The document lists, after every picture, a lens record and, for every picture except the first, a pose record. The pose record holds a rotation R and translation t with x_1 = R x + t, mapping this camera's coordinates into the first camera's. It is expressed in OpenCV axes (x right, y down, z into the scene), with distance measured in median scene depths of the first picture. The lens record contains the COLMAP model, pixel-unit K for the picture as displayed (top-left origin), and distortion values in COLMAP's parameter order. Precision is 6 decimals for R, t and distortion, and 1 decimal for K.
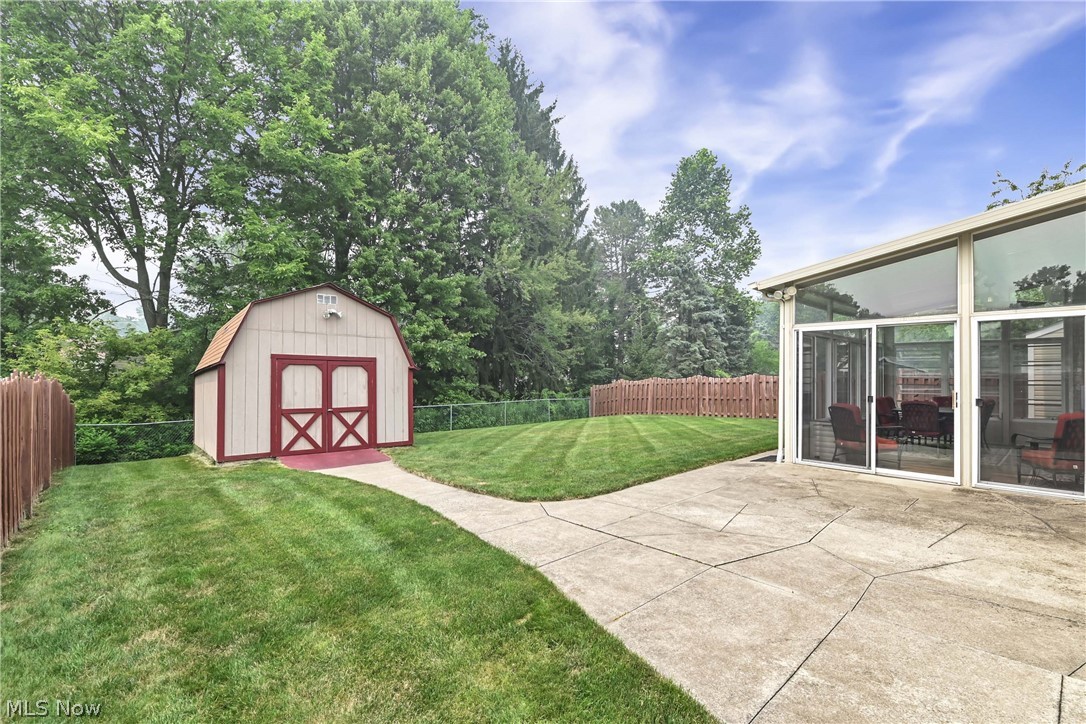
lens RADIAL K [[487.3, 0, 551.5], [0, 487.3, 370.8], [0, 0, 1]] dist [-0.010074, -0.001990]
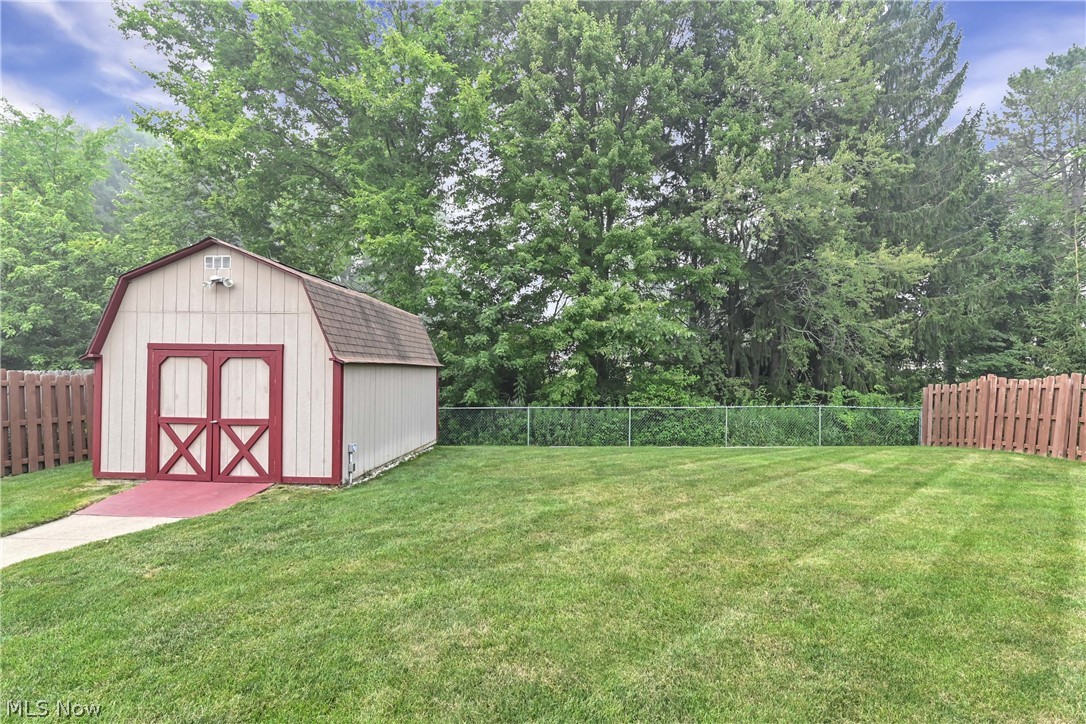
lens RADIAL K [[487.3, 0, 557.0], [0, 487.3, 368.8], [0, 0, 1]] dist [-0.010074, -0.001990]
pose [[0.732896, 0.017361, -0.680120, 0.365035], [0.004009, 0.999547, 0.029835, -0.013134], [0.680329, -0.024593, 0.732494, 0.810236]]
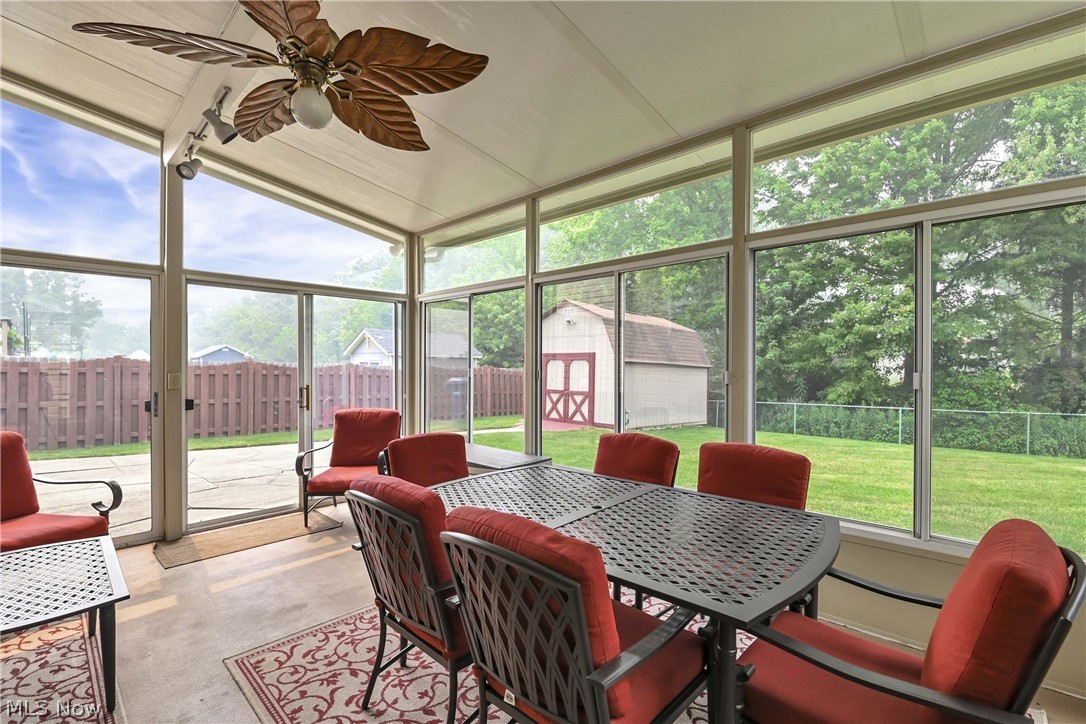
lens RADIAL K [[487.3, 0, 548.1], [0, 487.3, 370.6], [0, 0, 1]] dist [-0.010074, -0.001990]
pose [[0.080358, 0.006181, -0.996747, 0.890073], [0.008520, 0.999940, 0.006888, 0.009996], [0.996730, -0.009046, 0.080300, 0.821050]]
